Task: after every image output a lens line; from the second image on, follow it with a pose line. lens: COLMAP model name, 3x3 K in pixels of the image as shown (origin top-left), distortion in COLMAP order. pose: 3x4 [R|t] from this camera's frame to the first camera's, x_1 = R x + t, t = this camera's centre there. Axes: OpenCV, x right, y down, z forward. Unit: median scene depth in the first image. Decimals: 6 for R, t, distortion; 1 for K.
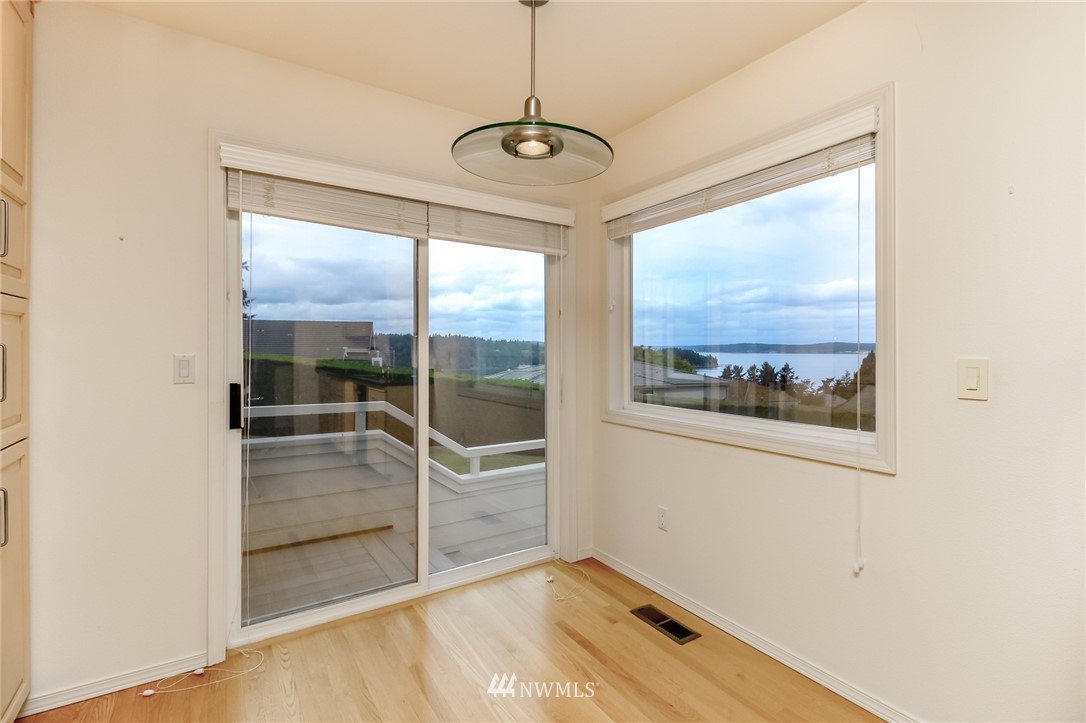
lens RADIAL K [[497.1, 0, 546.1], [0, 497.1, 355.9], [0, 0, 1]] dist [0.011628, -0.007619]
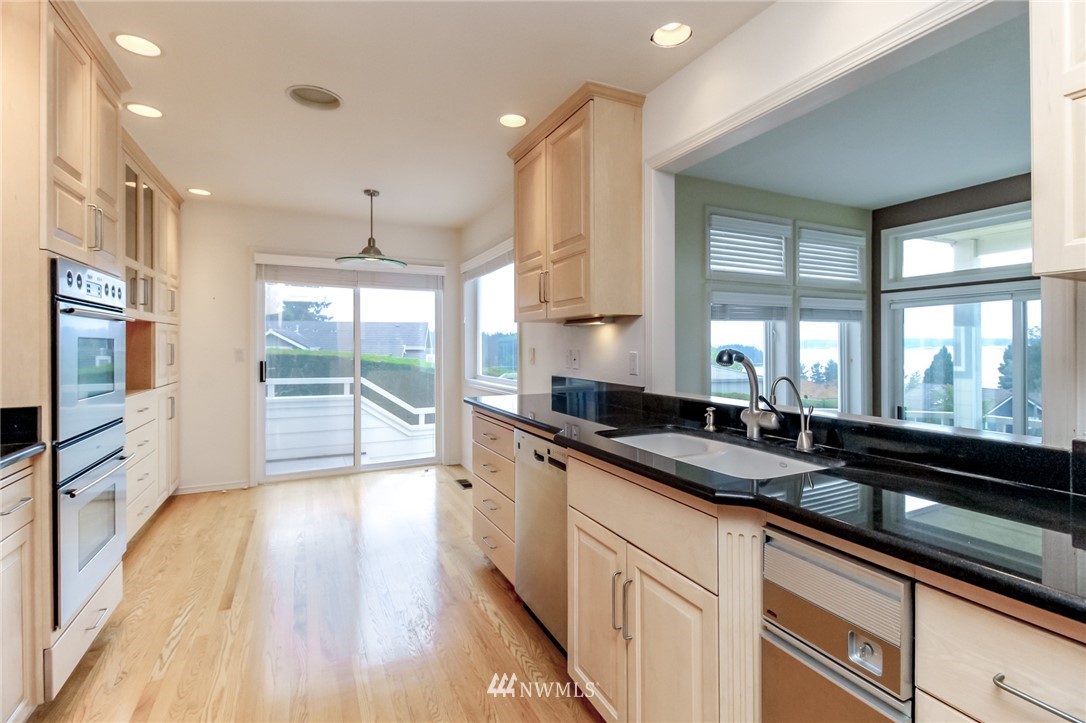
lens RADIAL K [[497.1, 0, 546.0], [0, 497.1, 348.4], [0, 0, 1]] dist [0.011628, -0.007619]
pose [[0.992136, -0.004698, -0.125077, 0.440544], [0.003390, 0.999937, -0.010667, 0.013763], [0.125119, 0.010159, 0.992090, -0.502952]]
